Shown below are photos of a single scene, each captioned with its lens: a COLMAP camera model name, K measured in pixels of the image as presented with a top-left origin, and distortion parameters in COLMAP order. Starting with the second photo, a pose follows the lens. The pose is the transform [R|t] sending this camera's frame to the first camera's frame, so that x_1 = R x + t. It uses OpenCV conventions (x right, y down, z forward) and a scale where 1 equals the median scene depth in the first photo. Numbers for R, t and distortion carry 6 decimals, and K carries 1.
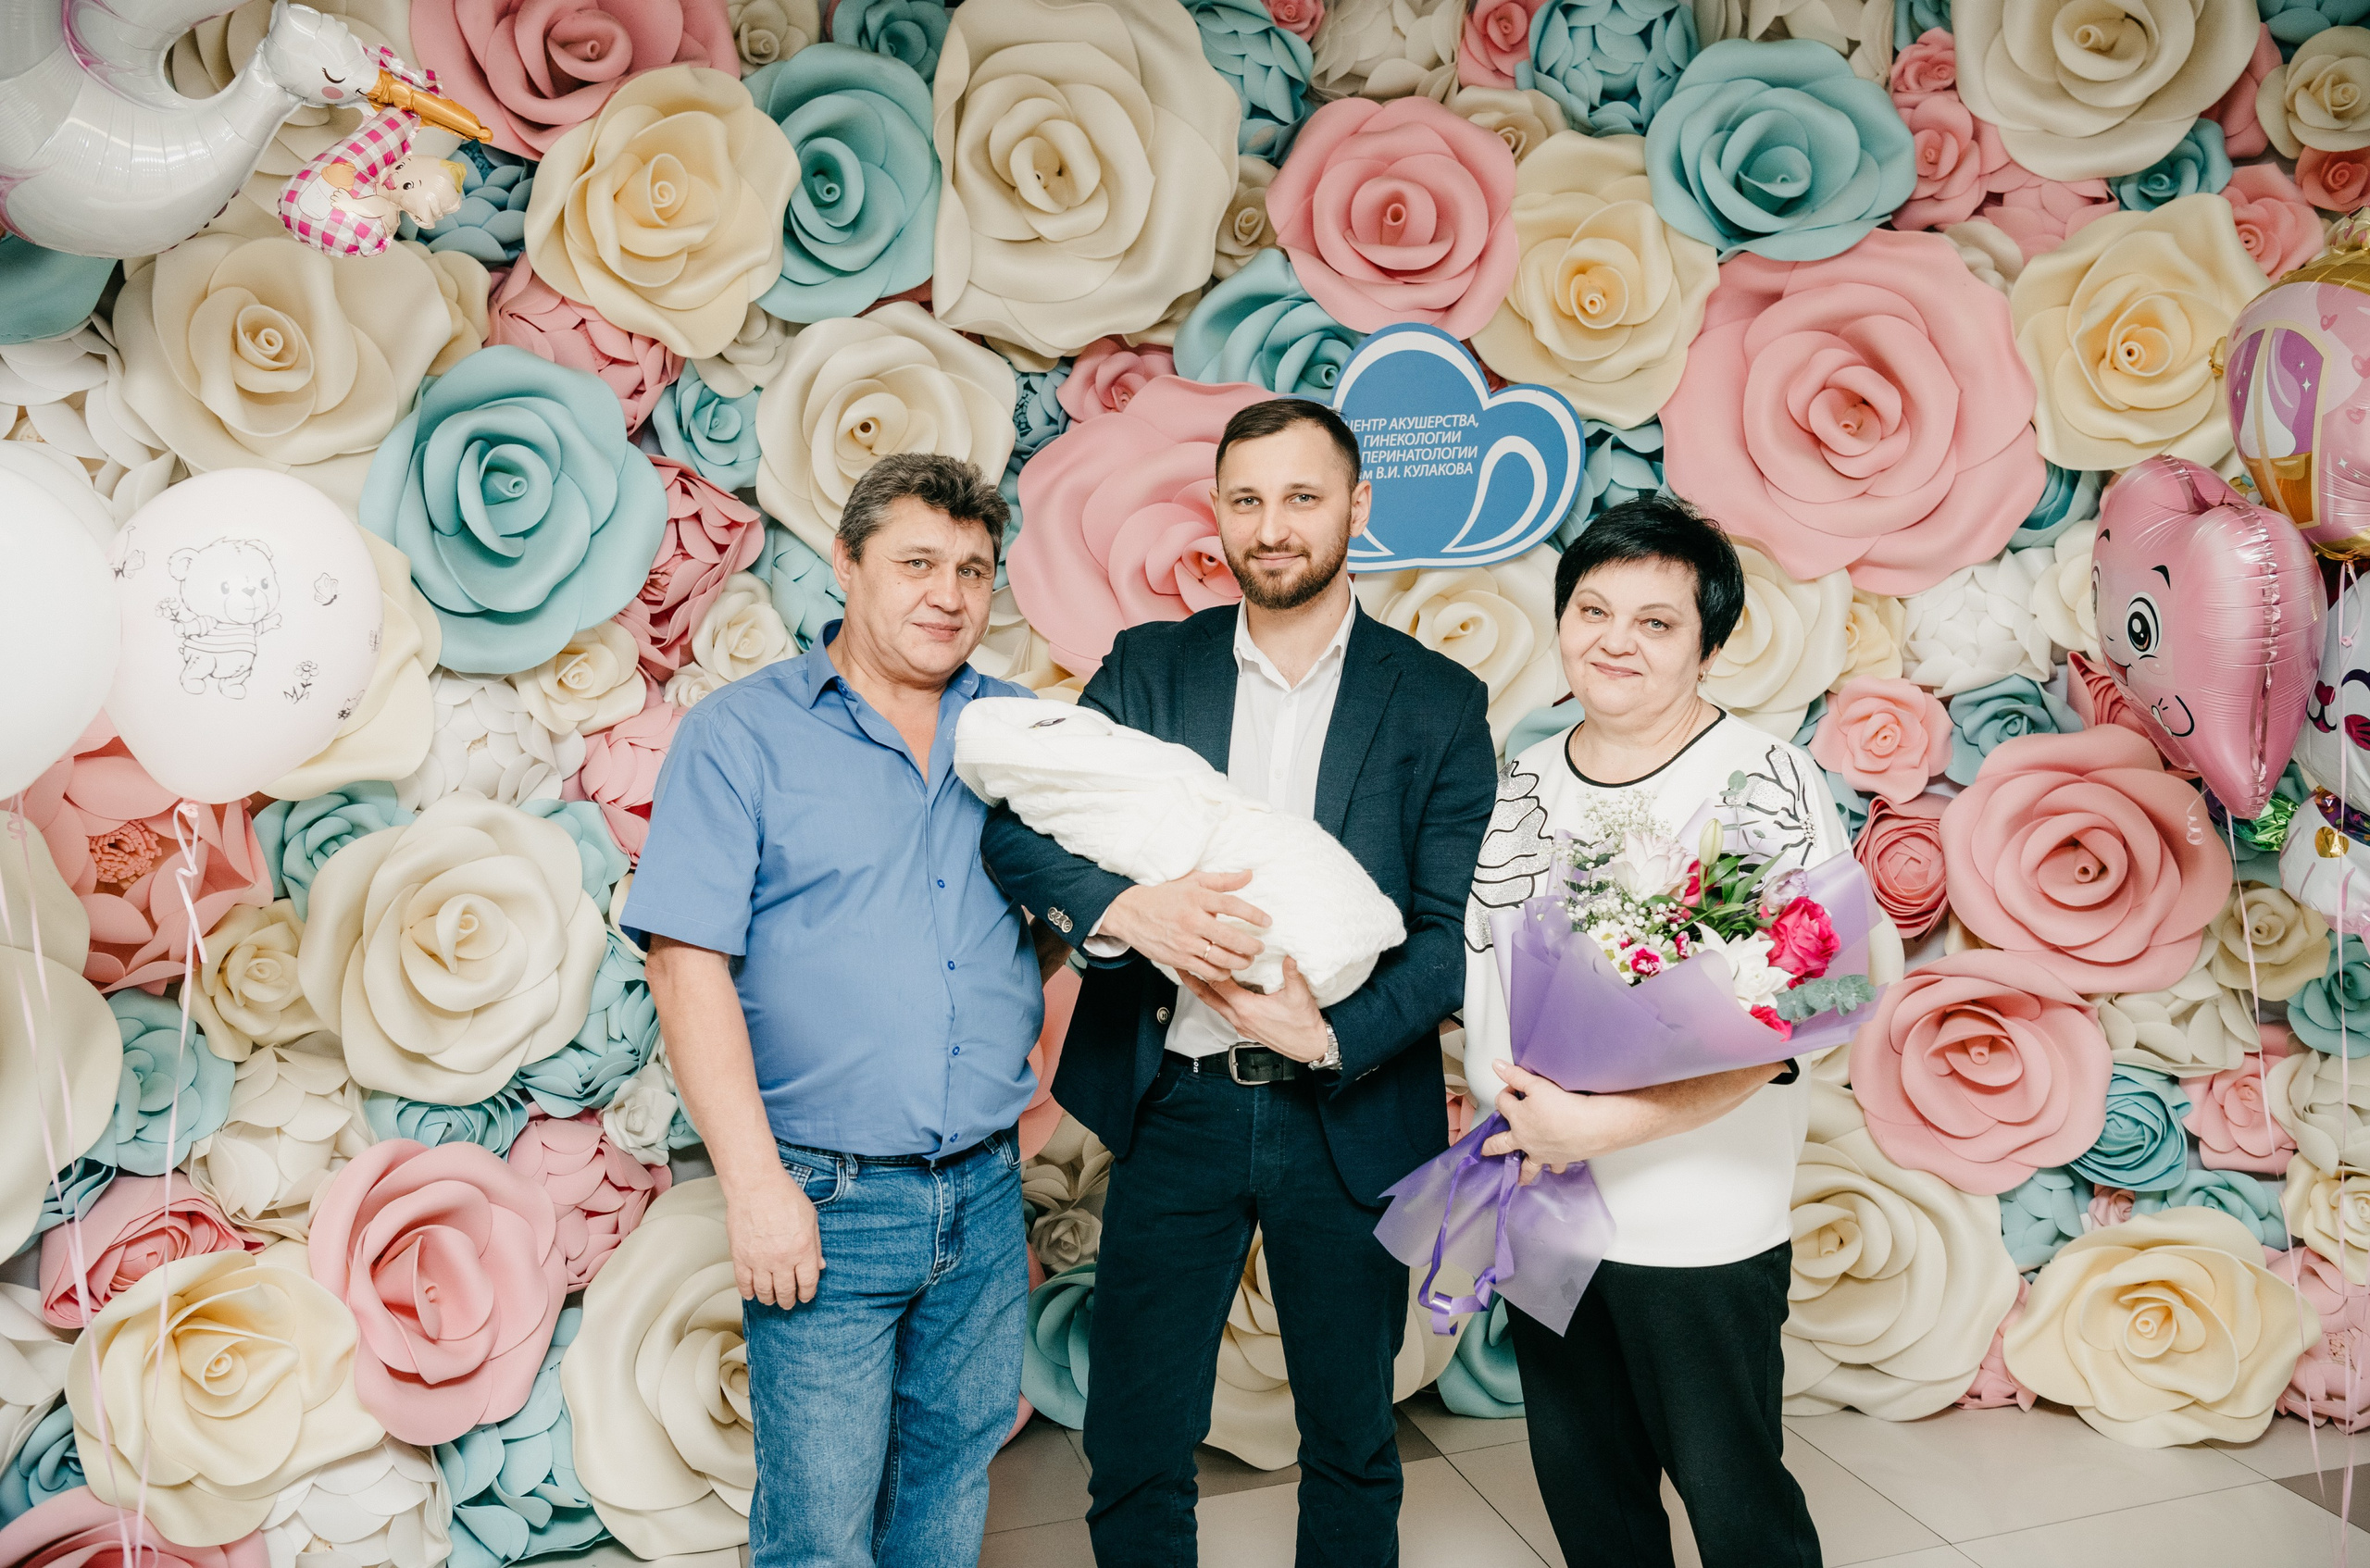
lens RADIAL K [[2074.0, 0, 1200.7], [0, 2074.0, 753.2], [0, 0, 1]] dist [-0.019497, 0.036111]
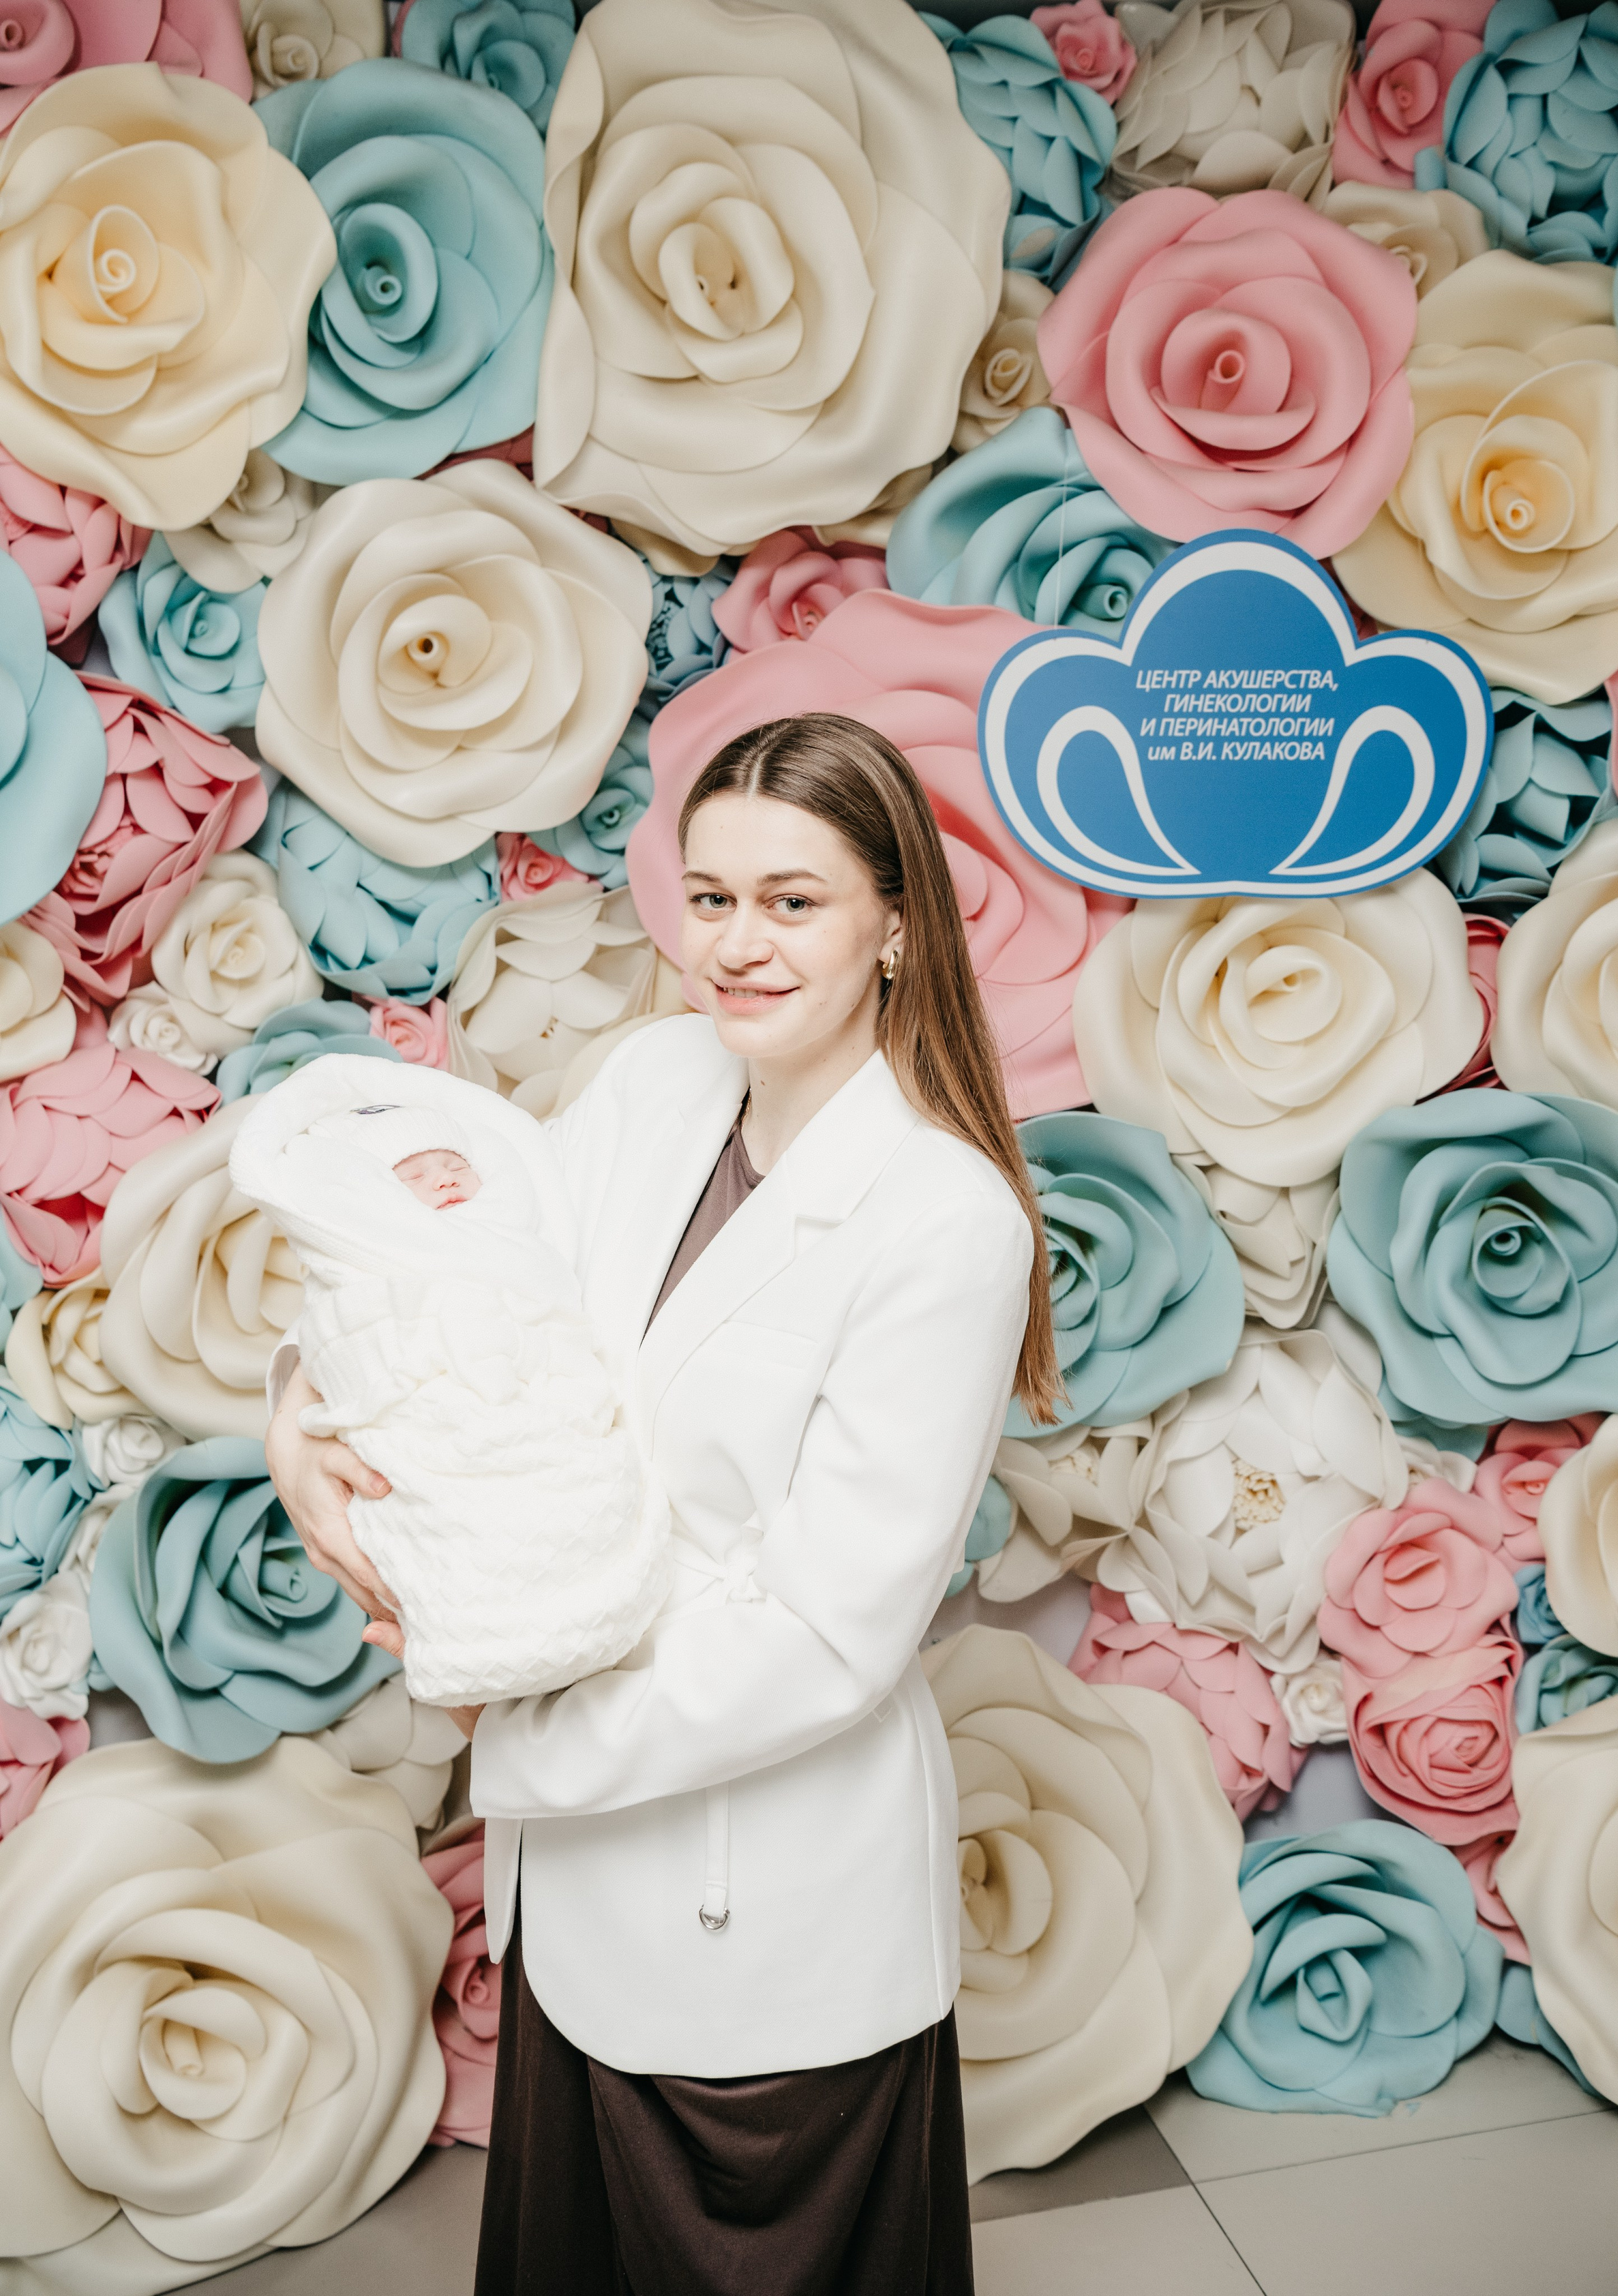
lens RADIAL K [[2128.2, 0, 815.5], [0, 2128.2, 1036.1], [0, 0, 1]] dist [-0.021344, 0.000000]
pose [[0.998475, 0.052351, -0.017502, -0.016654], [-0.051893, 0.998322, 0.025708, -0.055449], [0.018818, -0.024761, 0.999516, 0.311423]]
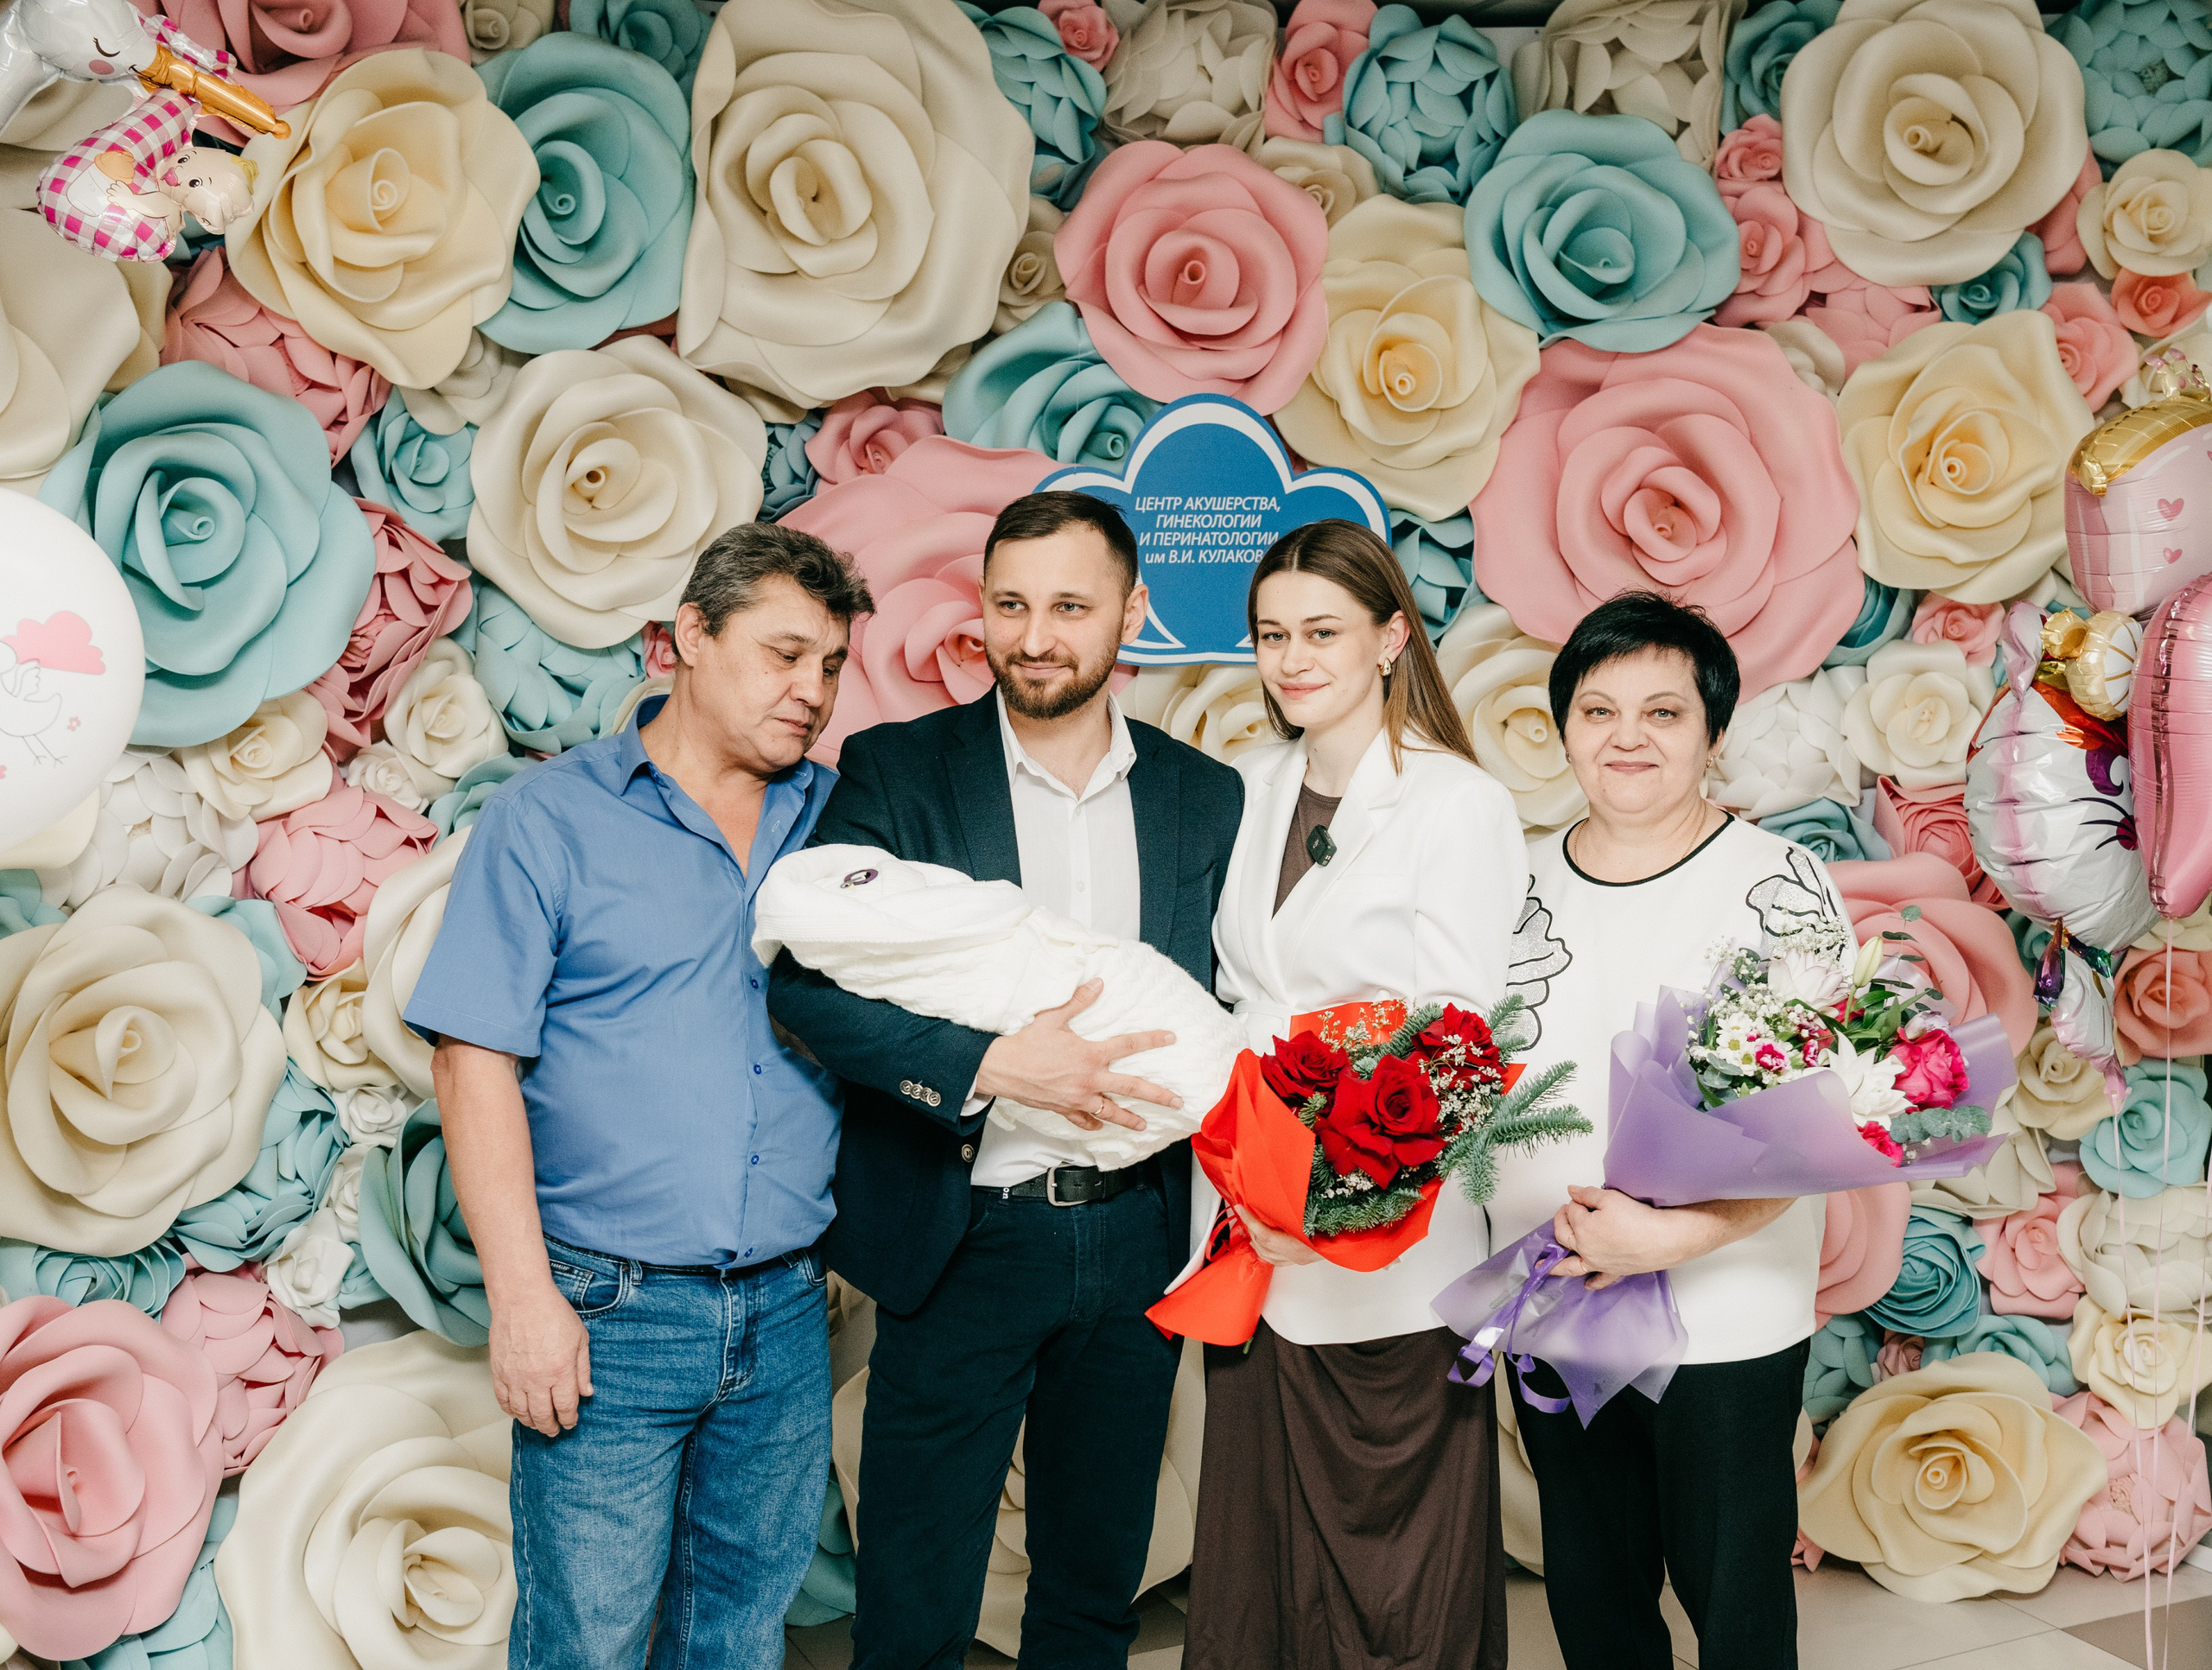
lens RADIAL K [[2461.0, 0, 1187.5], [0, 2461.0, 876.5], [0, 0, 1]] dist [0.008018, 0.000000]
pose [[0.982349, 0.022047, 0.185755, -0.106007], [-0.022342, 0.999750, -0.000504, 0.005396], [-0.185720, -0.003655, 0.982596, -0.062908]]
